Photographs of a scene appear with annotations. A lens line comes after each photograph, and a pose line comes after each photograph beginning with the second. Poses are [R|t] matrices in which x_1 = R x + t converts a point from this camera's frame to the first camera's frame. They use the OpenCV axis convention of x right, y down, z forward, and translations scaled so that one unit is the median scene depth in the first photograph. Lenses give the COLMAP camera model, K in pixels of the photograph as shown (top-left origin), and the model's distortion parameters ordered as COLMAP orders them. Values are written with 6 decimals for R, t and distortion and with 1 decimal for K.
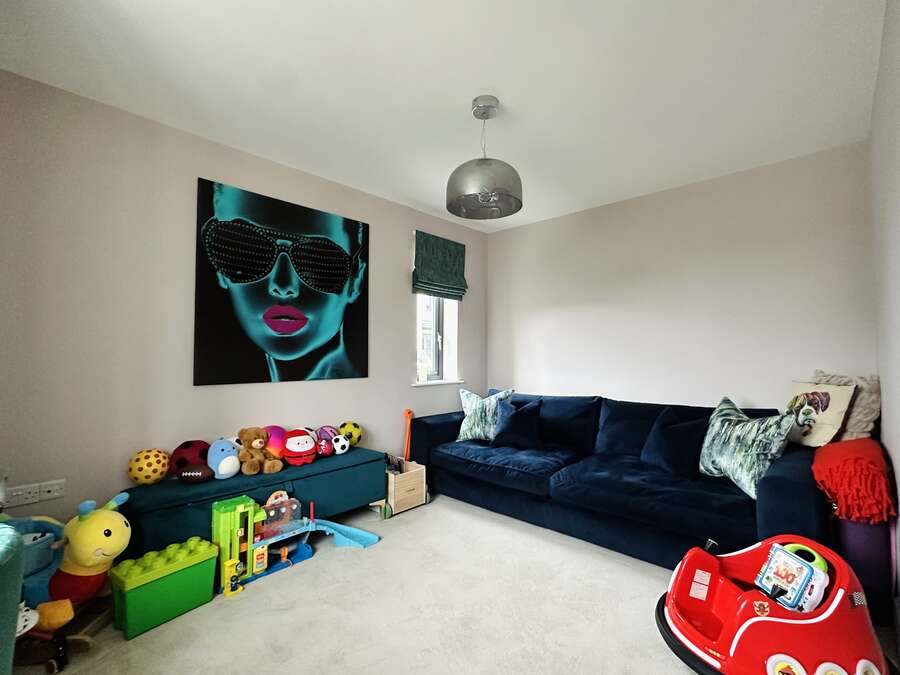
lens RADIAL K [[413.3, 0, 450.0], [0, 413.3, 337.5], [0, 0, 1]] dist [0.000092, 0.000038]
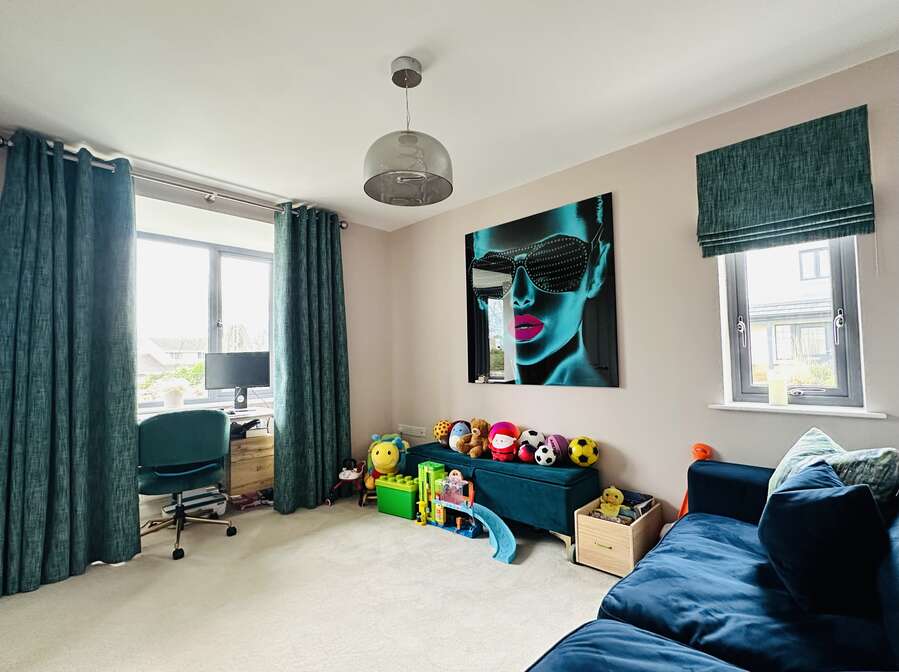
lens RADIAL K [[431.3, 0, 449.7], [0, 431.3, 340.1], [0, 0, 1]] dist [-0.000087, -0.000076]
pose [[-0.013246, -0.042456, -0.999011, 0.684269], [0.061443, 0.997176, -0.043193, 0.024824], [0.998023, -0.061954, -0.010600, 0.763807]]
